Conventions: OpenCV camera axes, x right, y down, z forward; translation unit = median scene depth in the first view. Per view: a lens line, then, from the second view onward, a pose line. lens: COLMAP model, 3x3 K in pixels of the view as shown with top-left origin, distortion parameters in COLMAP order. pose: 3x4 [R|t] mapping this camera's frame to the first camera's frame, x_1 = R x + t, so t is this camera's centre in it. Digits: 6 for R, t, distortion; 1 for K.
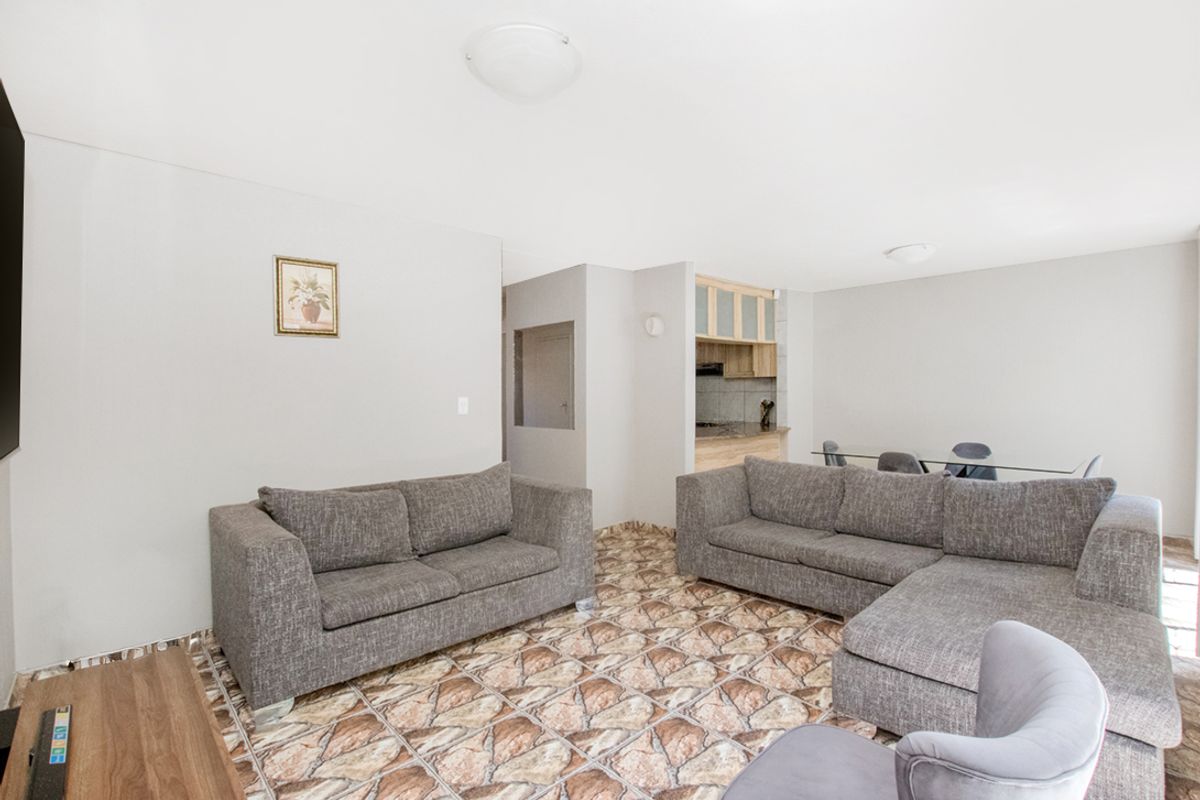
lens RADIAL K [[564.4, 0, 595.3], [0, 564.4, 371.6], [0, 0, 1]] dist [0.000687, 0.000040]
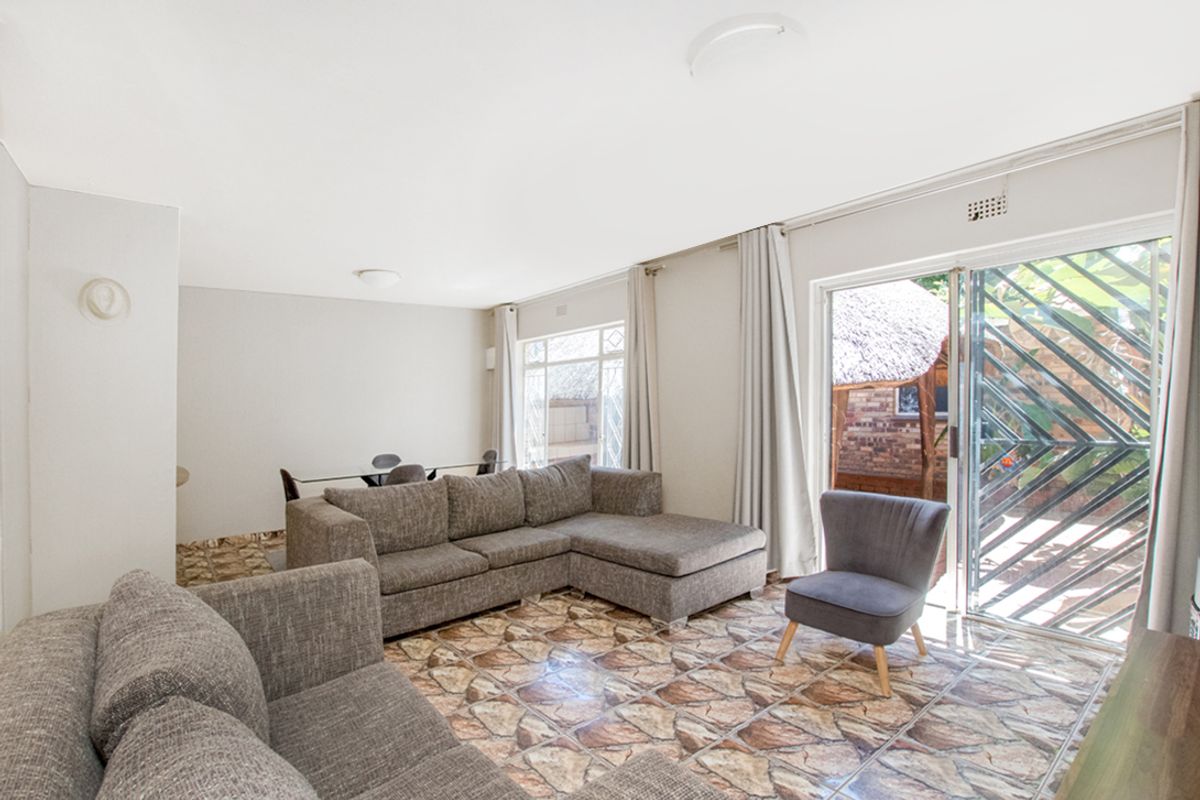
lens RADIAL K [[554.2, 0, 623.2], [0, 554.2, 417.3], [0, 0, 1]] dist [-0.002222, -0.000279]
pose [[0.023033, -0.005178, 0.999721, -0.687129], [-0.019189, 0.999800, 0.005621, 0.046502], [-0.999551, -0.019313, 0.022929, 0.760697]]
